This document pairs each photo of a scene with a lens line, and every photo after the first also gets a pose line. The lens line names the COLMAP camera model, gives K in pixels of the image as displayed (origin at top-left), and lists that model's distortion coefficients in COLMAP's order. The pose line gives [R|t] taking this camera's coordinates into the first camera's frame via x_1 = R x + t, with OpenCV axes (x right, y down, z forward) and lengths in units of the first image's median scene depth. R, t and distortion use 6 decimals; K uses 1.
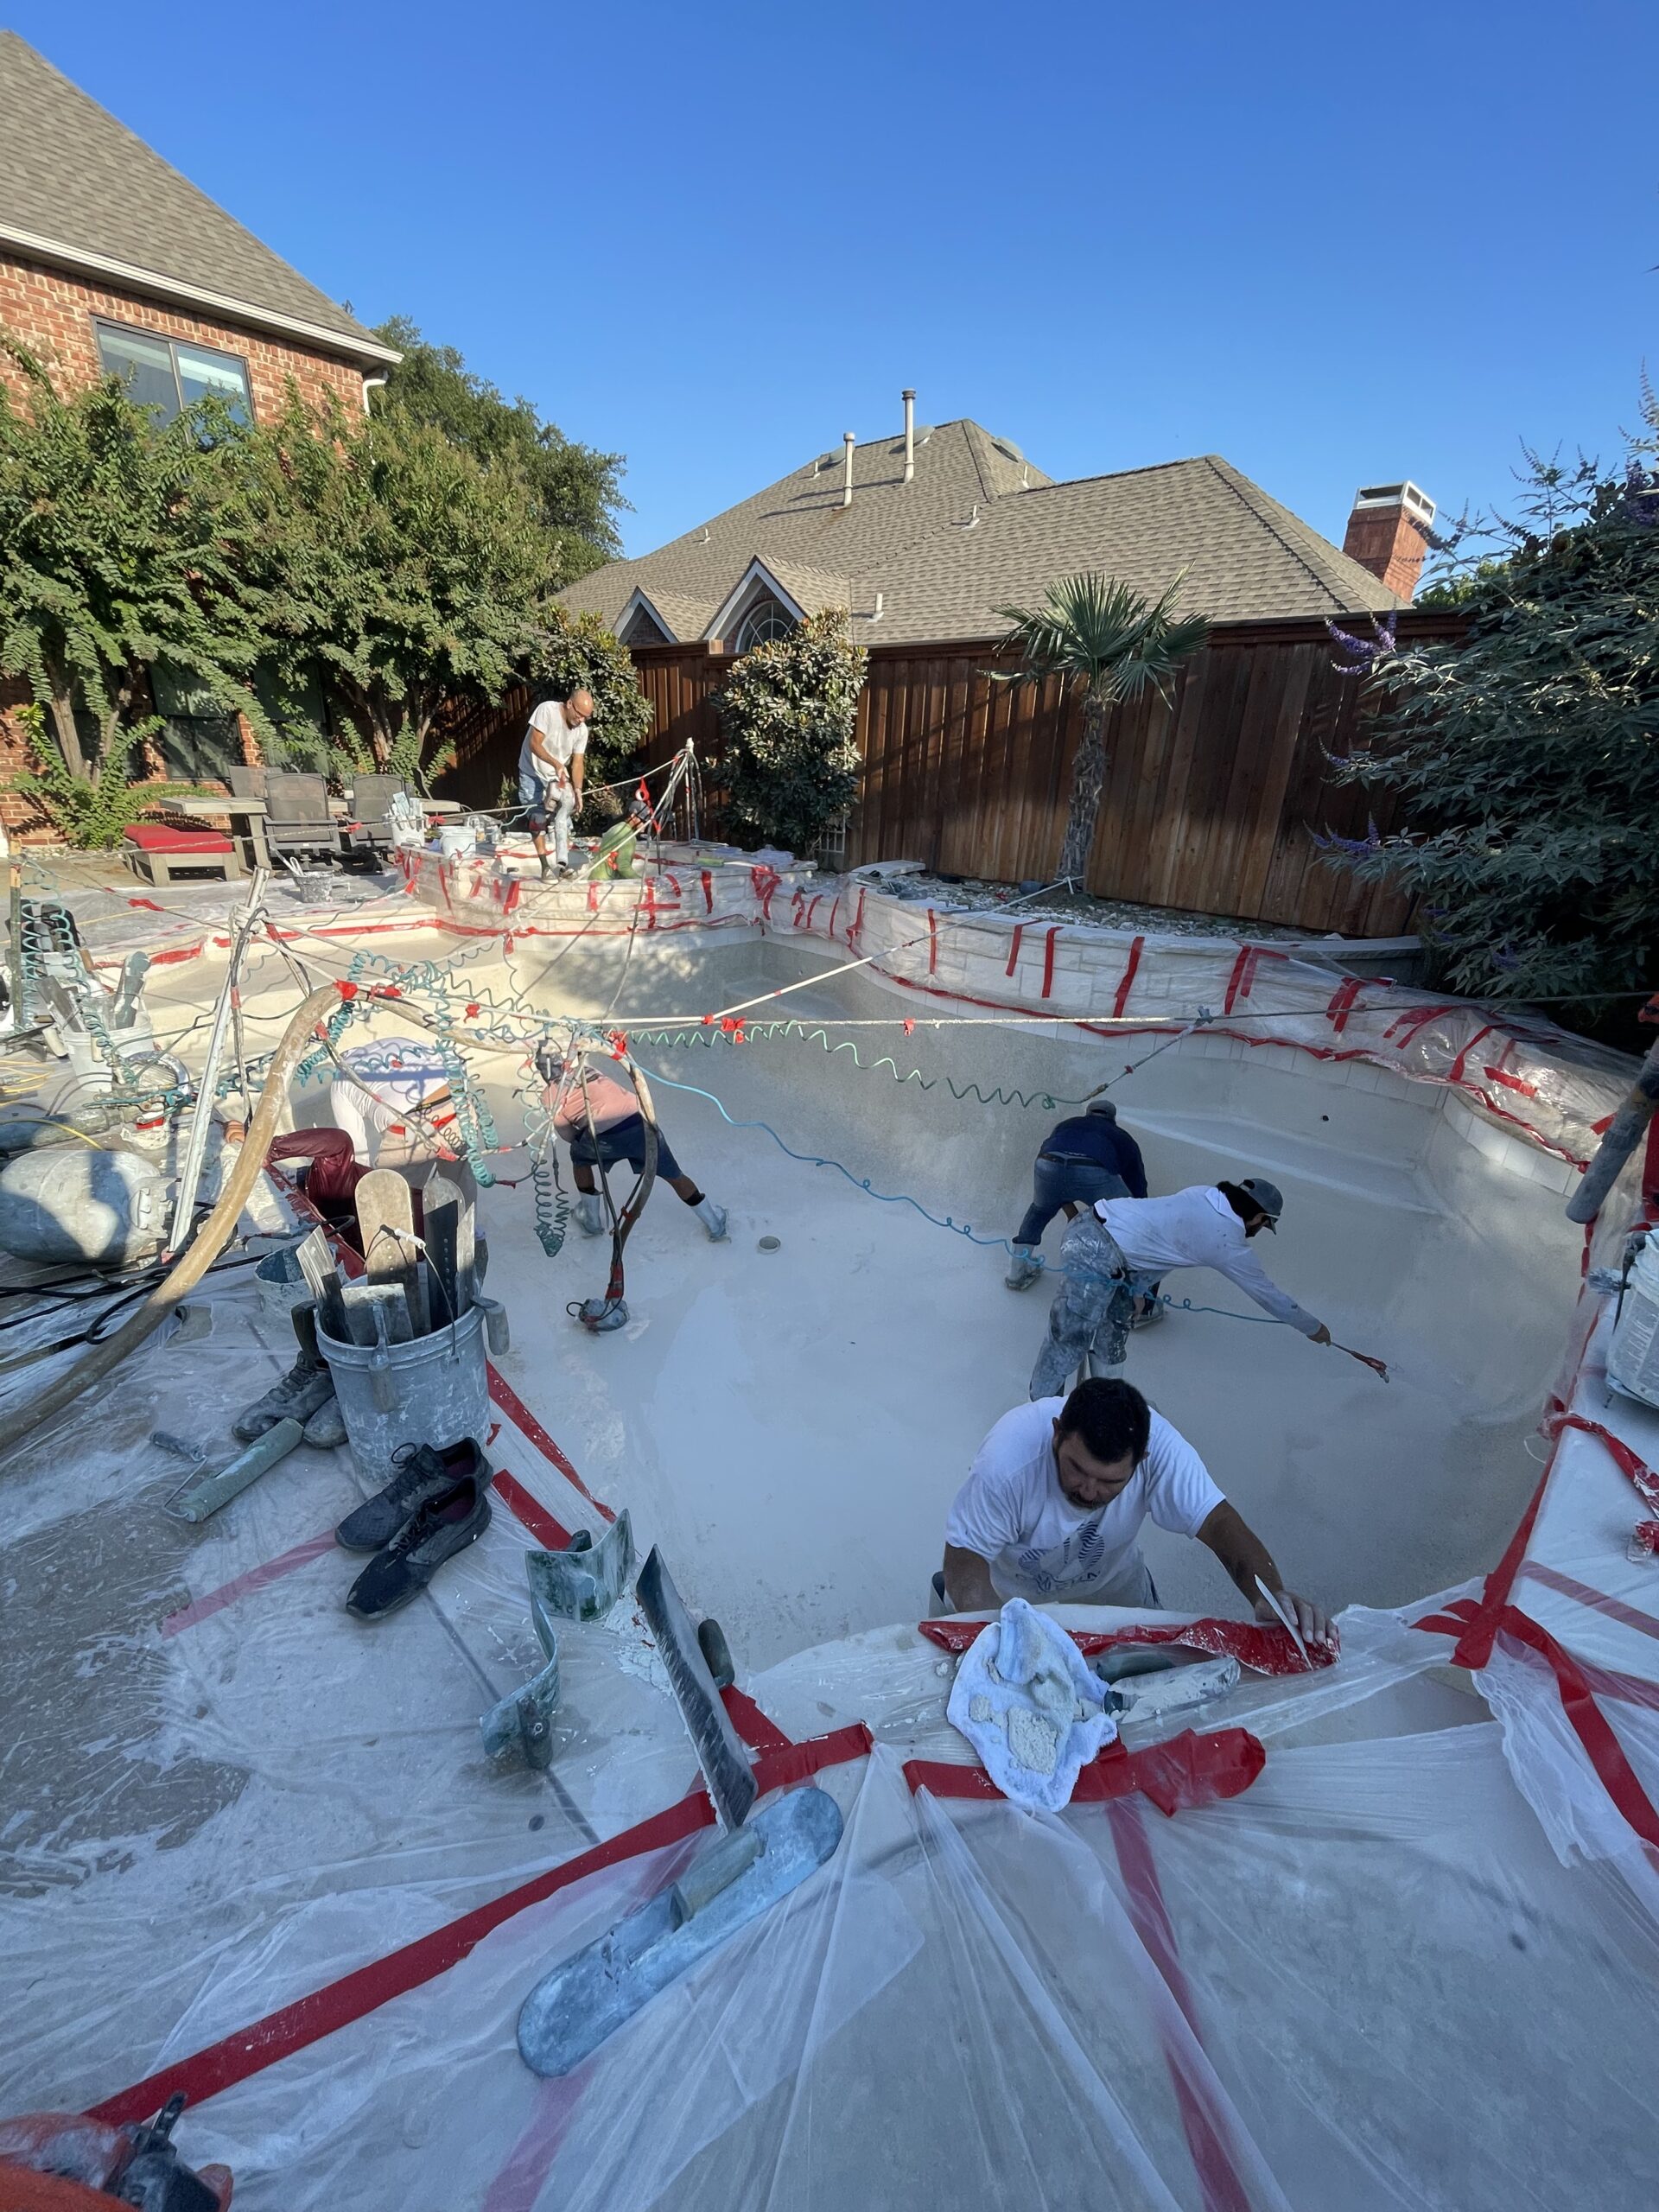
lens RADIAL K [[897.0, 0, 830.4], [0, 897.0, 1105.6], [0, 0, 1]] dist [-0.004525, 0.000894]
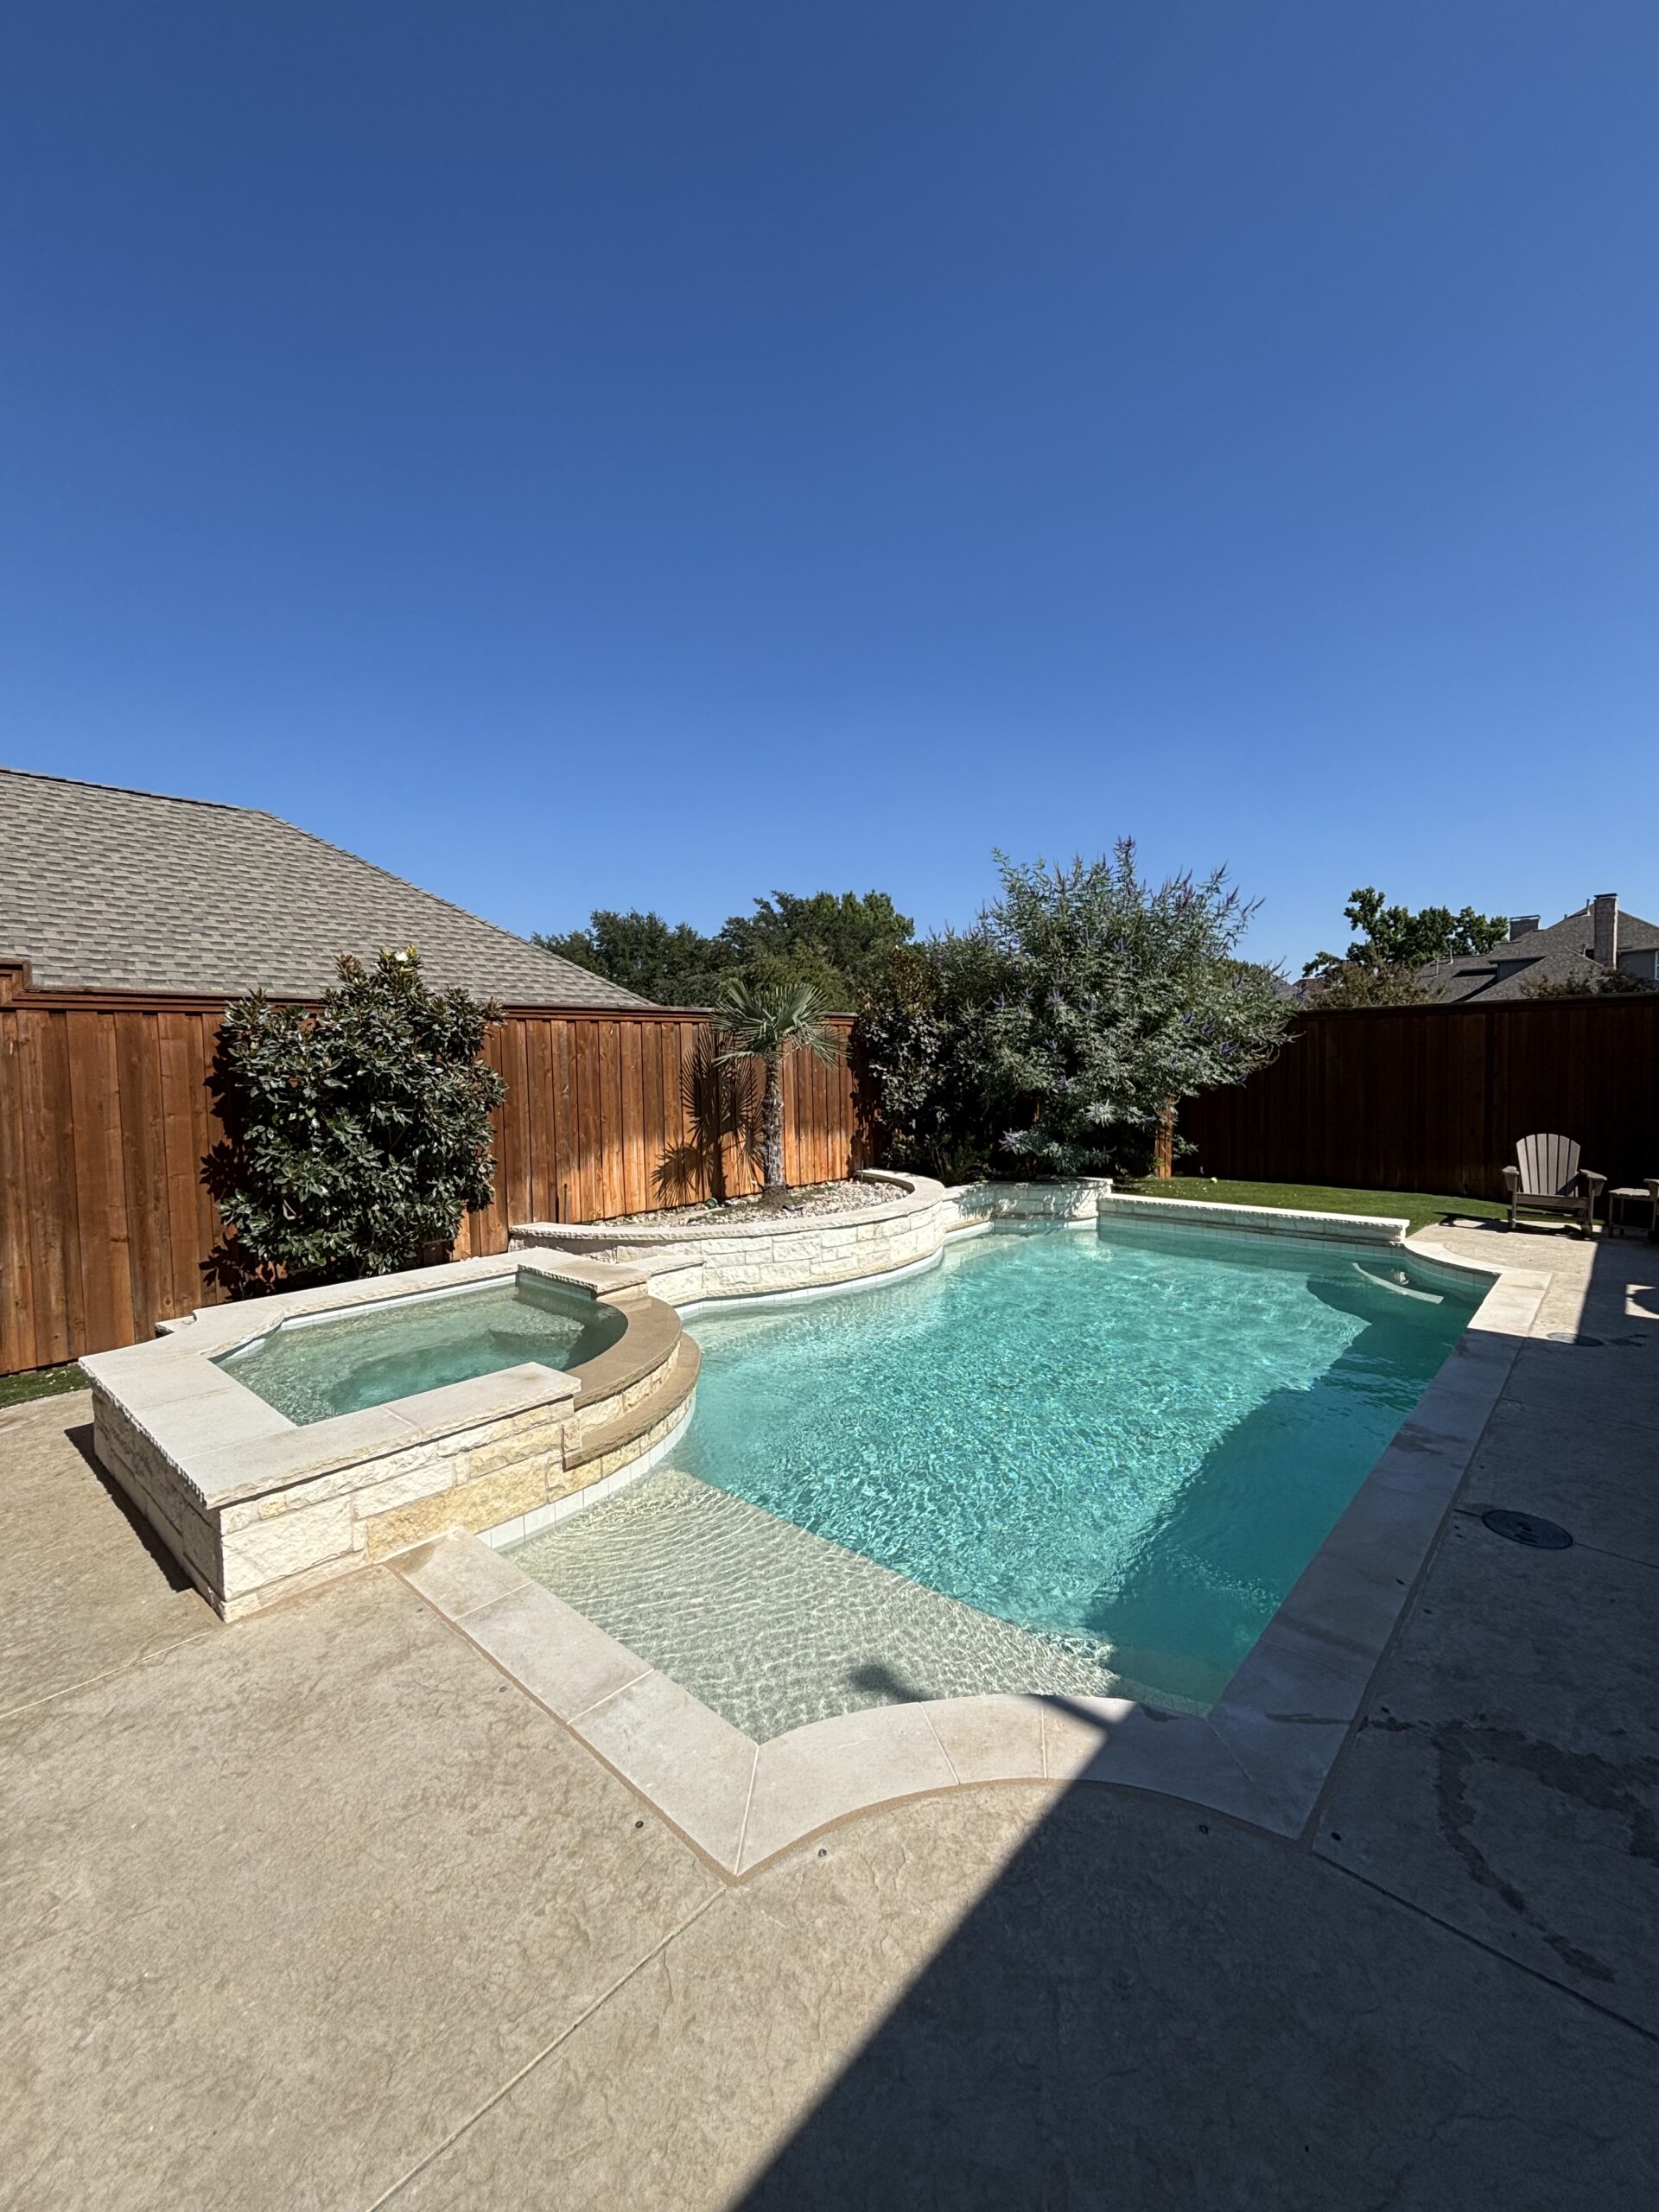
lens RADIAL K [[903.3, 0, 832.3], [0, 903.3, 1102.7], [0, 0, 1]] dist [0.000305, -0.000516]
pose [[-0.044283, -0.091495, 0.994820, -0.726056], [0.381140, 0.918931, 0.101482, -0.323876], [-0.923456, 0.383660, -0.005820, 0.614142]]
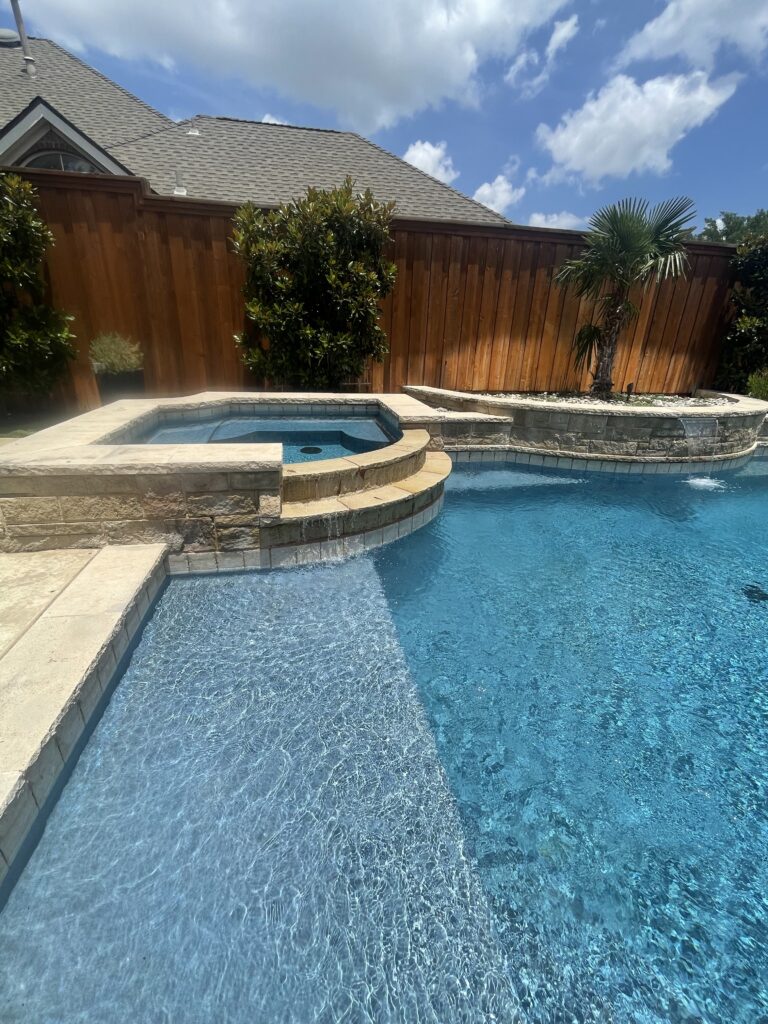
lens RADIAL K [[436.8, 0, 384.0], [0, 436.8, 504.8], [0, 0, 1]] dist [0.001660, -0.001800]
pose [[0.570509, -0.320480, 0.756182, -0.468248], [0.289015, 0.940172, 0.180407, -0.211246], [-0.768758, 0.115624, 0.629001, 0.572547]]
